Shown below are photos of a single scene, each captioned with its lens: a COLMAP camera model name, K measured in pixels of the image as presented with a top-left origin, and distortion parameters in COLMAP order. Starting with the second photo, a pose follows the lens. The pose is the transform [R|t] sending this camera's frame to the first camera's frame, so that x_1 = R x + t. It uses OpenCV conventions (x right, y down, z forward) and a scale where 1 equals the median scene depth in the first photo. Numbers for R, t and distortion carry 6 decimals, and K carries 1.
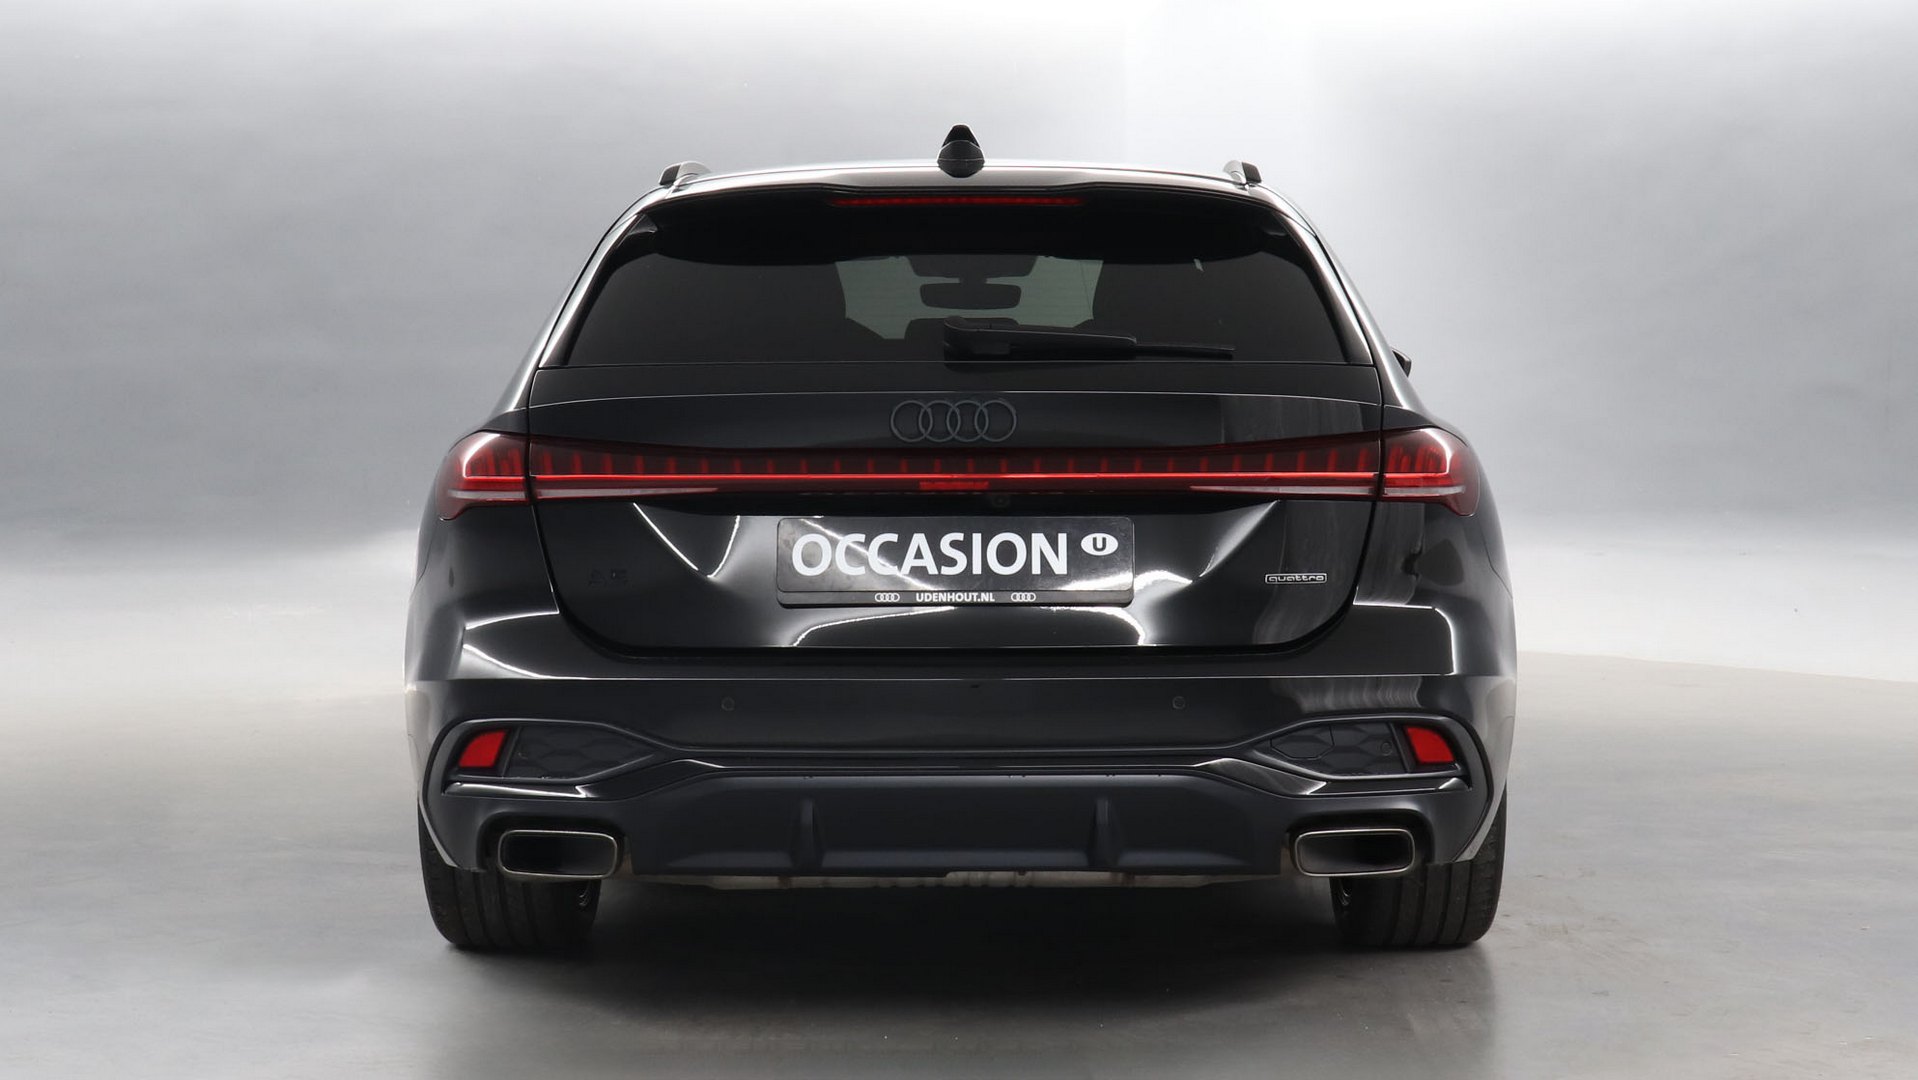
lens RADIAL K [[2362.6, 0, 958.7], [0, 2362.6, 552.3], [0, 0, 1]] dist [-0.396012, 0.002139]
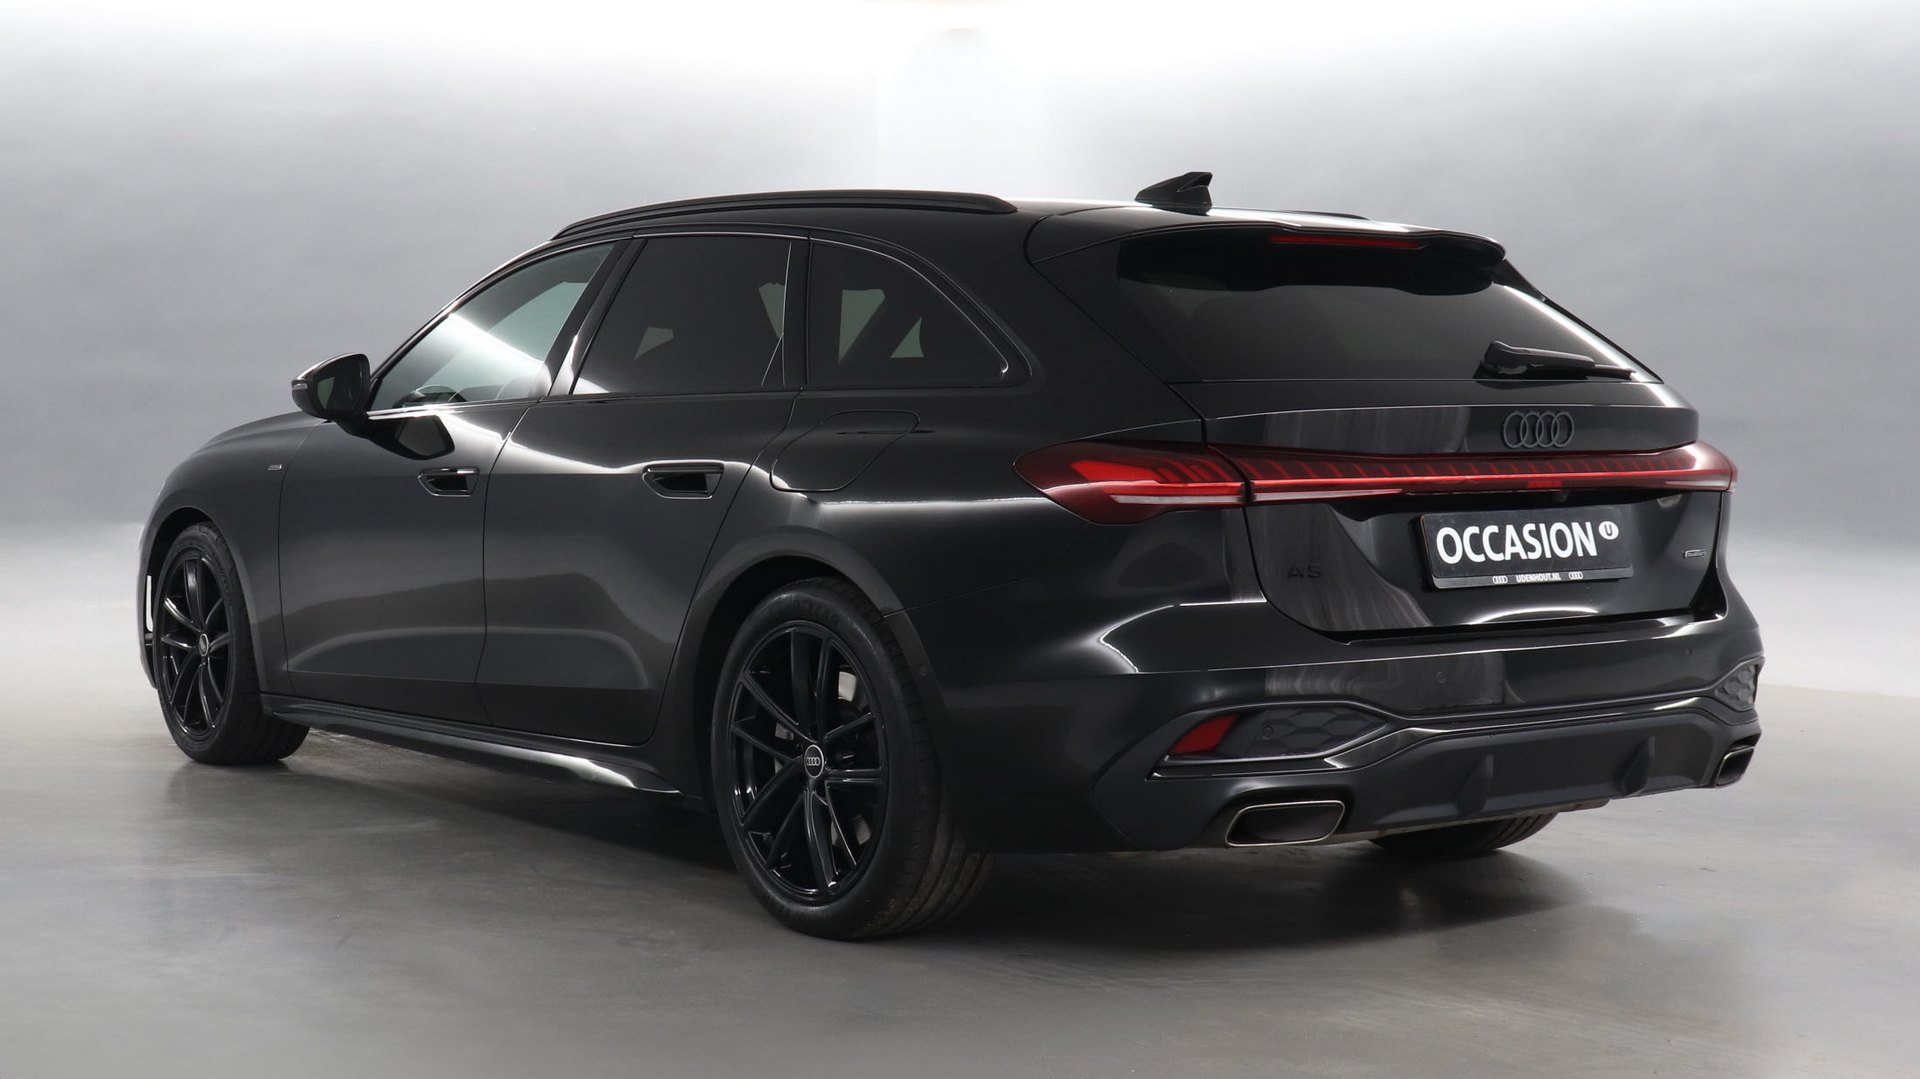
lens RADIAL K [[2420.7, 0, 960.0], [0, 2420.7, 539.5], [0, 0, 1]] dist [-0.449274, -0.011418]
pose [[0.937779, -0.034207, 0.345542, -0.680287], [0.040889, 0.999091, -0.012065, 0.002216], [-0.344816, 0.025443, 0.938326, -0.012092]]
